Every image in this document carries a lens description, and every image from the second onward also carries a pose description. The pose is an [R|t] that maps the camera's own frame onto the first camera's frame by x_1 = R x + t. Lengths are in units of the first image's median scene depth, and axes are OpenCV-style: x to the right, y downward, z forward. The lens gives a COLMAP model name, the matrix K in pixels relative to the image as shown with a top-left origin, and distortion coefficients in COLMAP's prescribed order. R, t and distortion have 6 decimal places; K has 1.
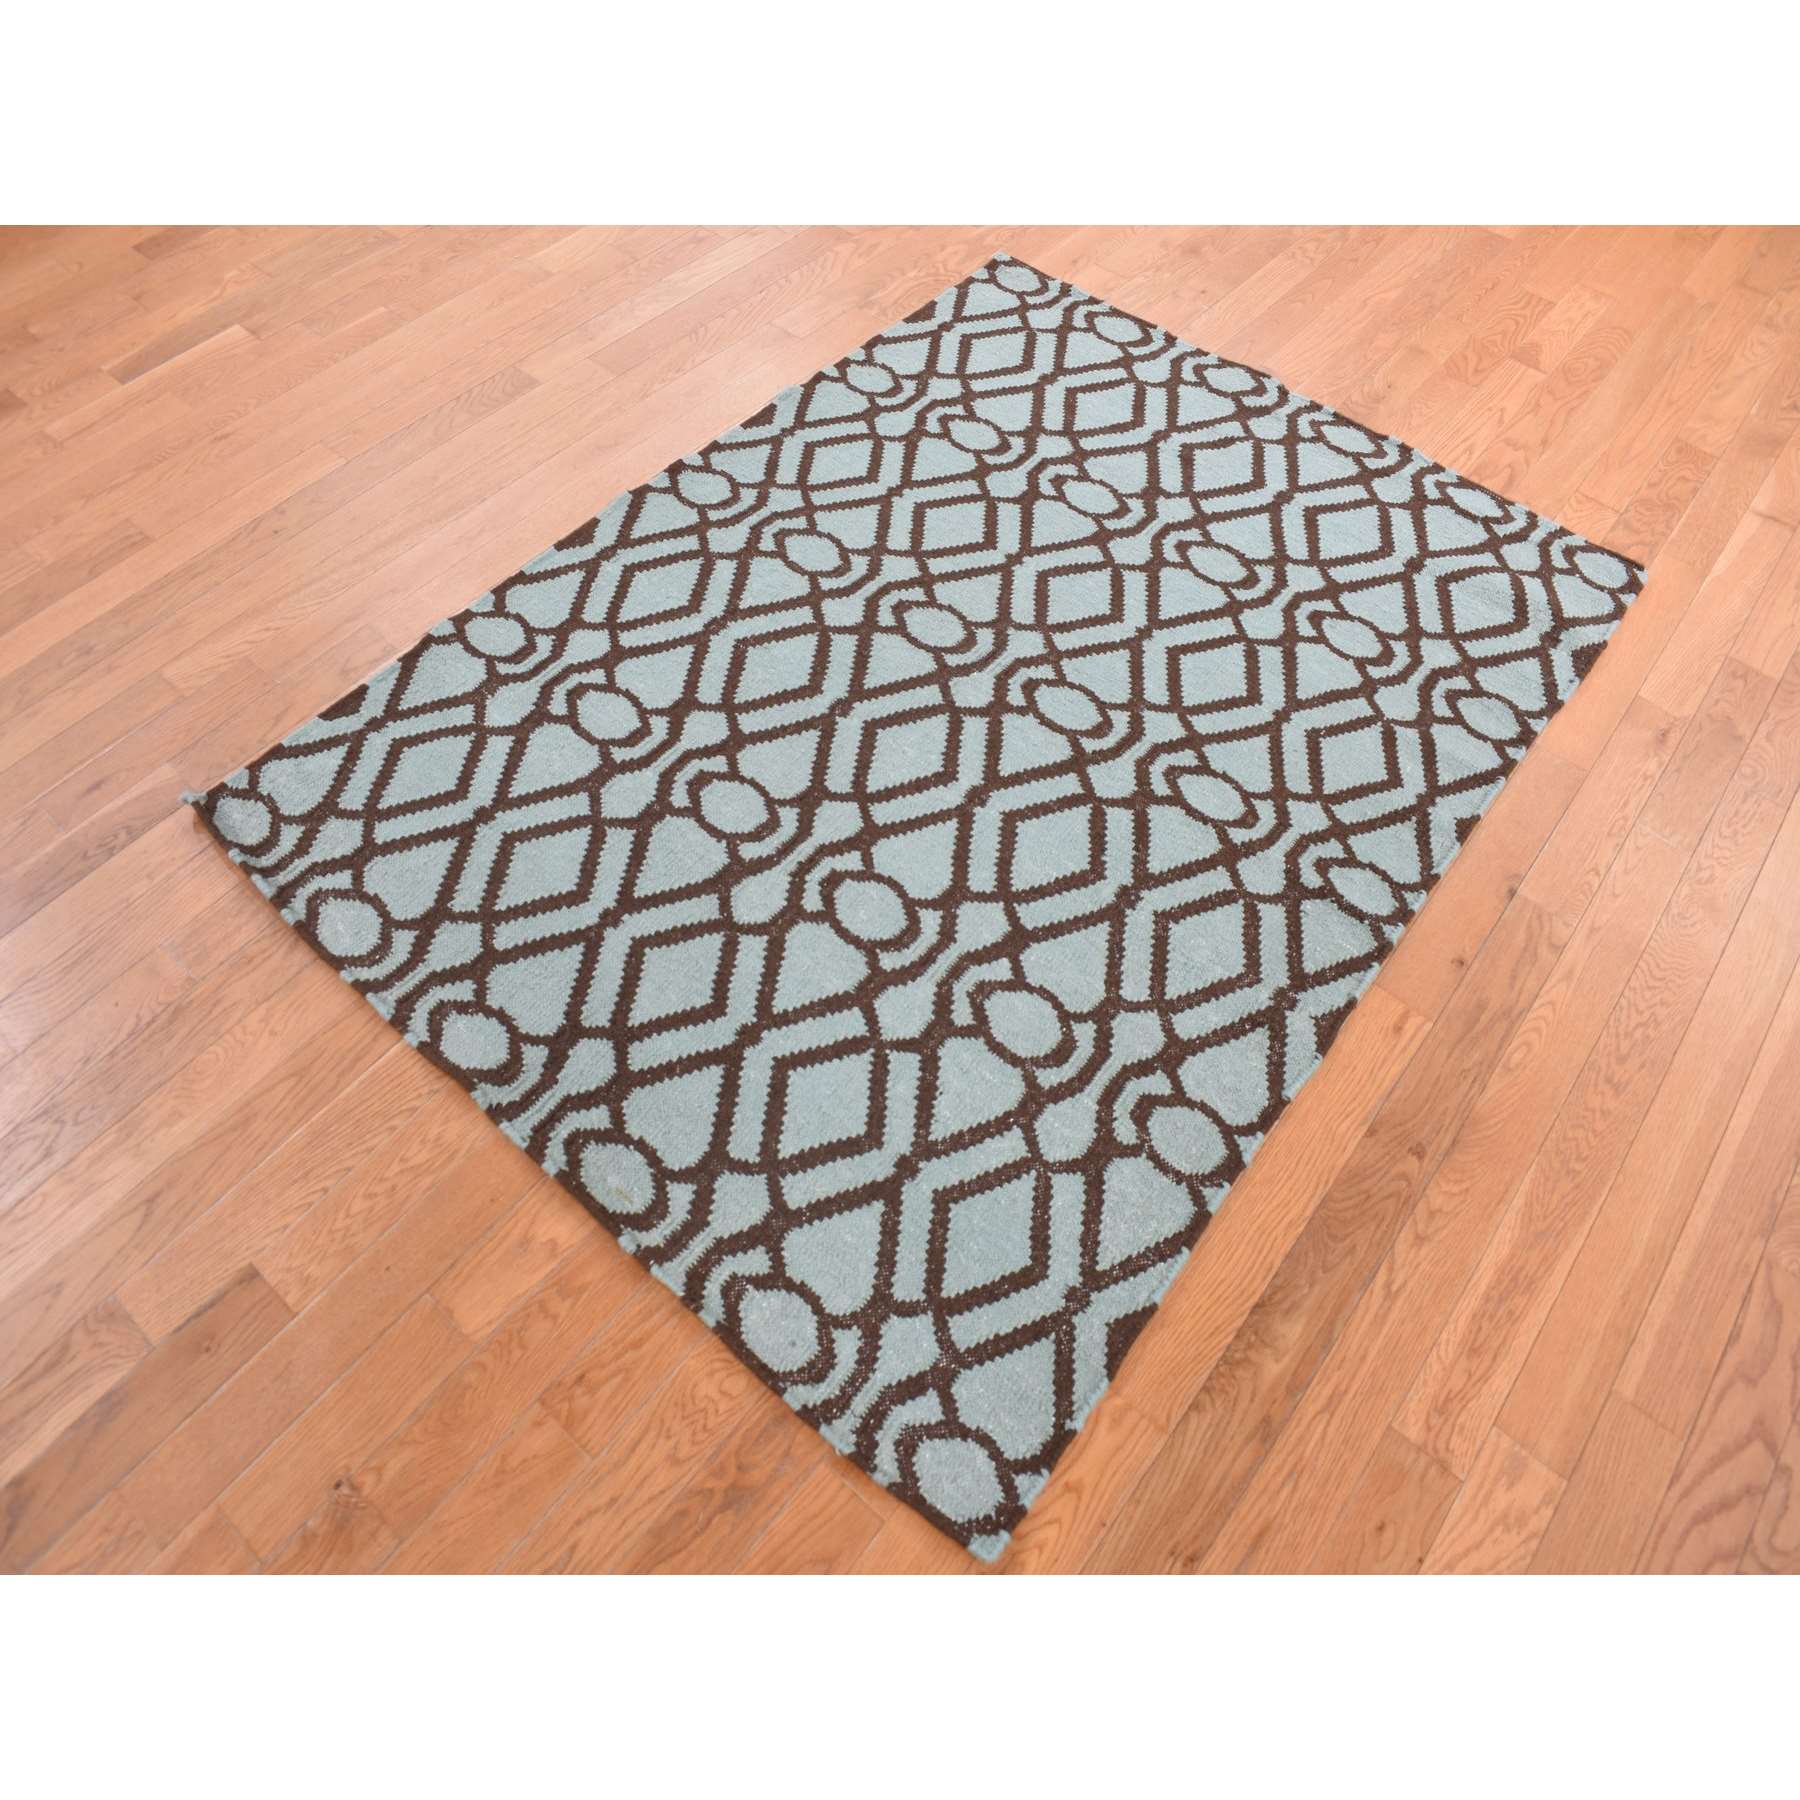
lens RADIAL K [[1076.4, 0, 900.0], [0, 1076.4, 900.0], [0, 0, 1]] dist [-0.079052, 0.020807]
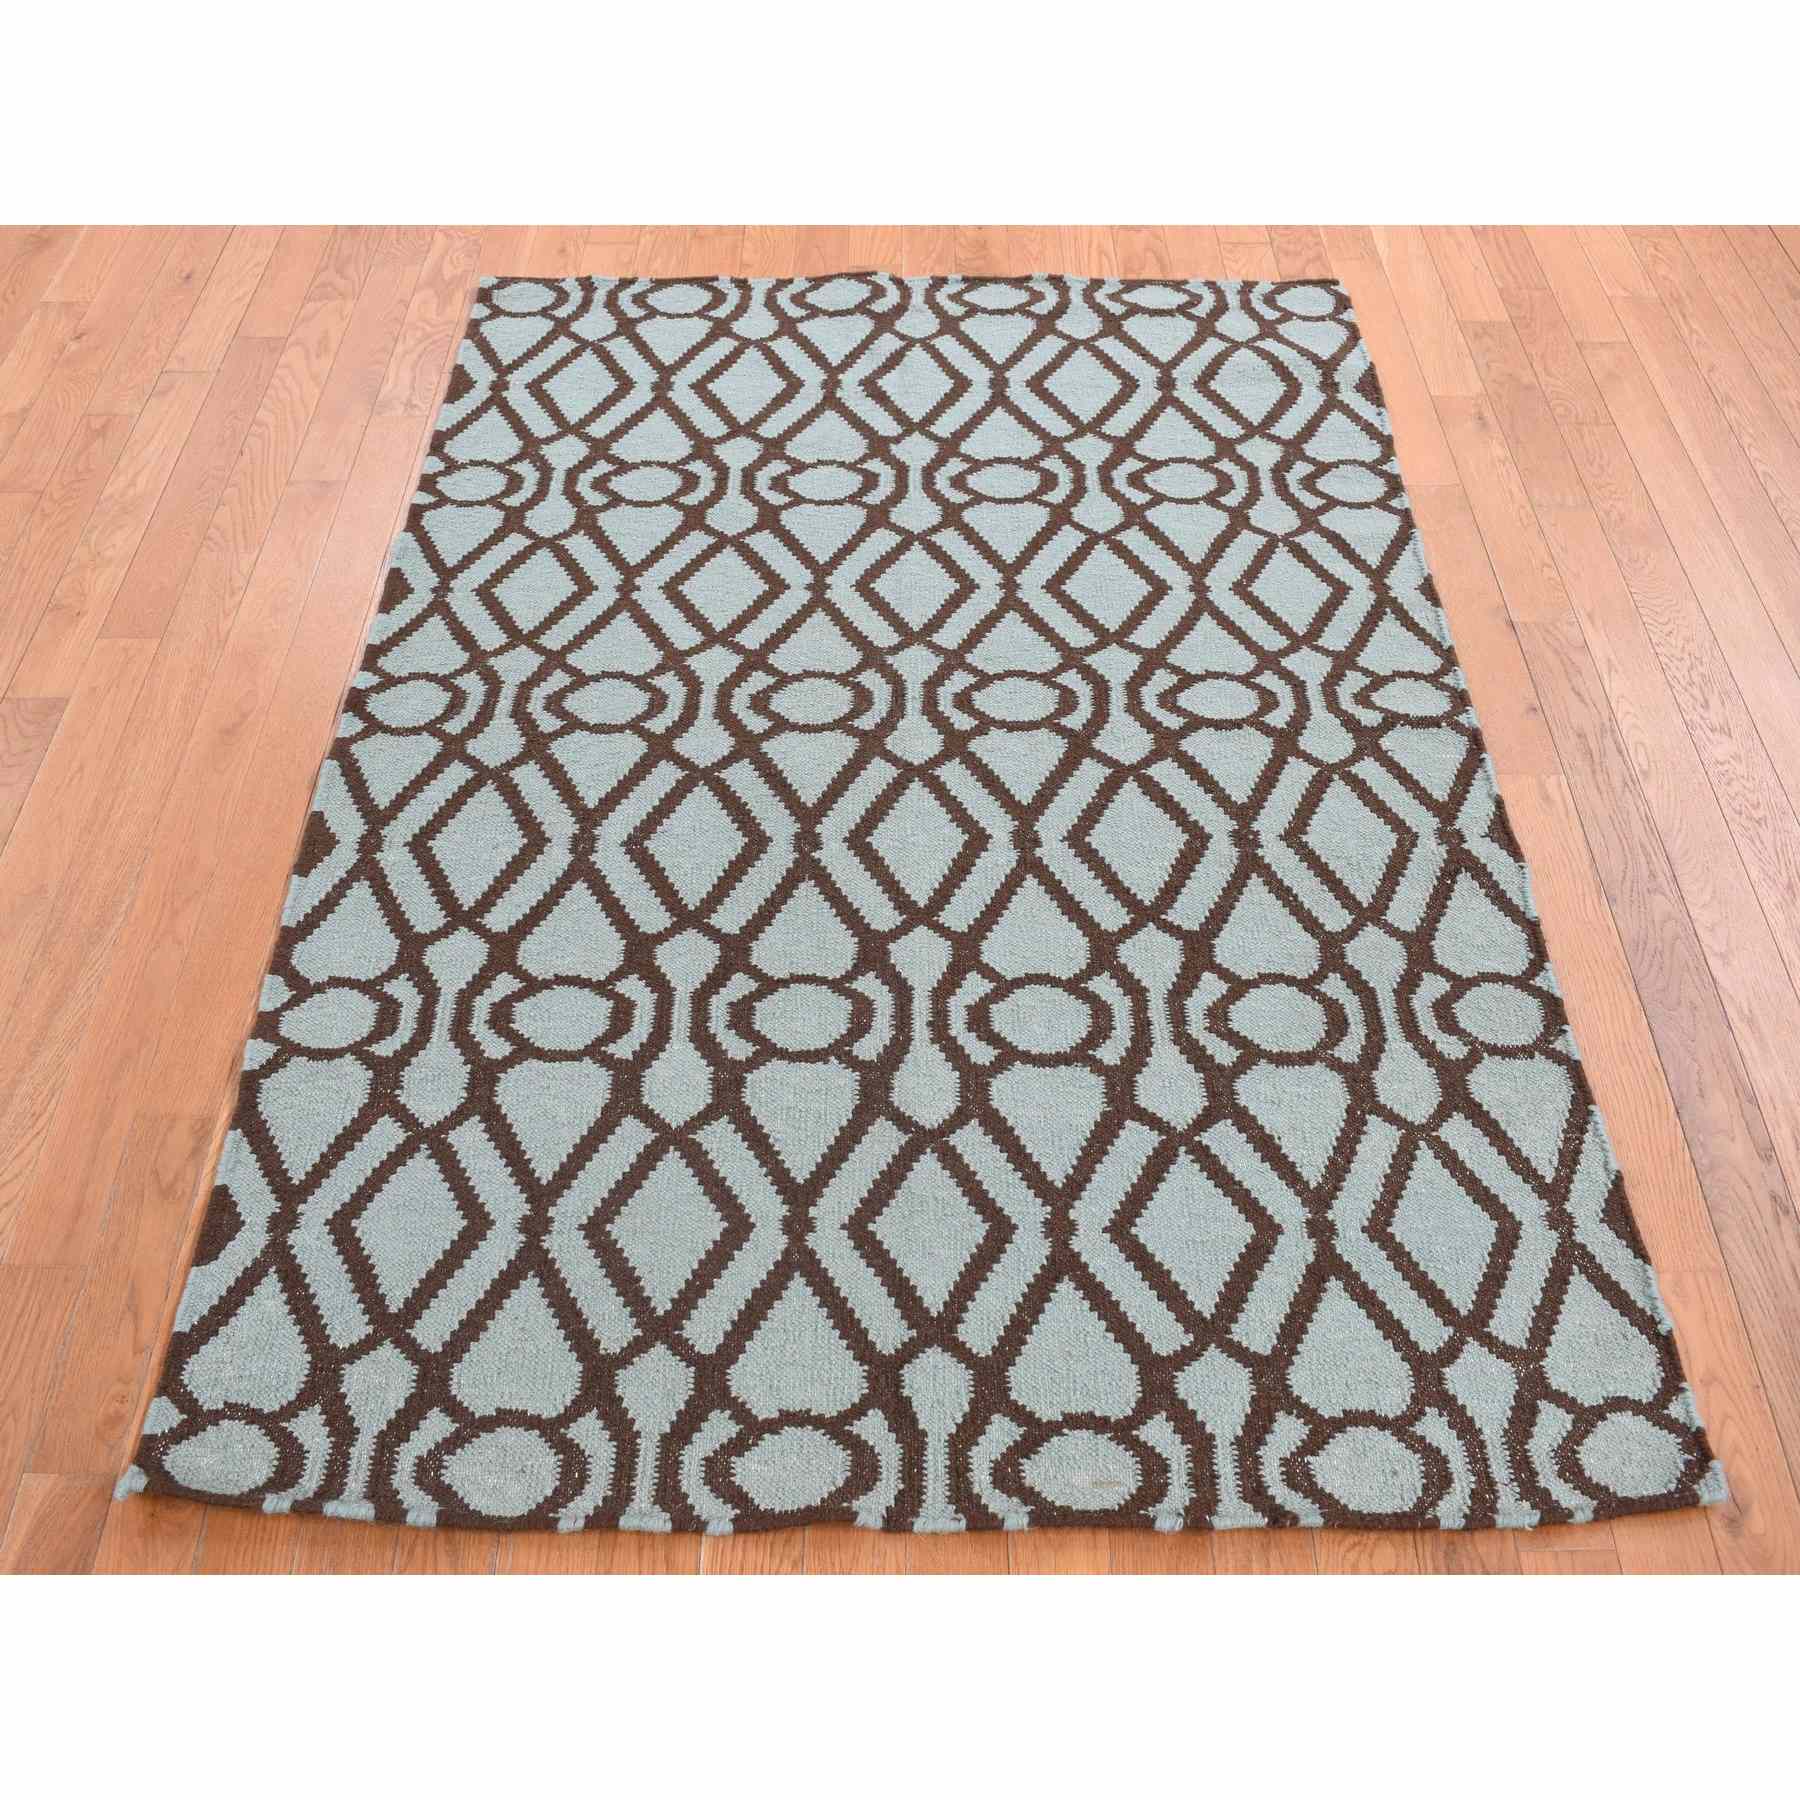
lens RADIAL K [[1187.6, 0, 897.3], [0, 1187.6, 869.0], [0, 0, 1]] dist [-0.046795, -0.001355]
pose [[0.772897, -0.559163, 0.299946, -0.325905], [0.560207, 0.823307, 0.091285, -0.234762], [-0.297991, 0.097478, 0.949579, 0.127753]]
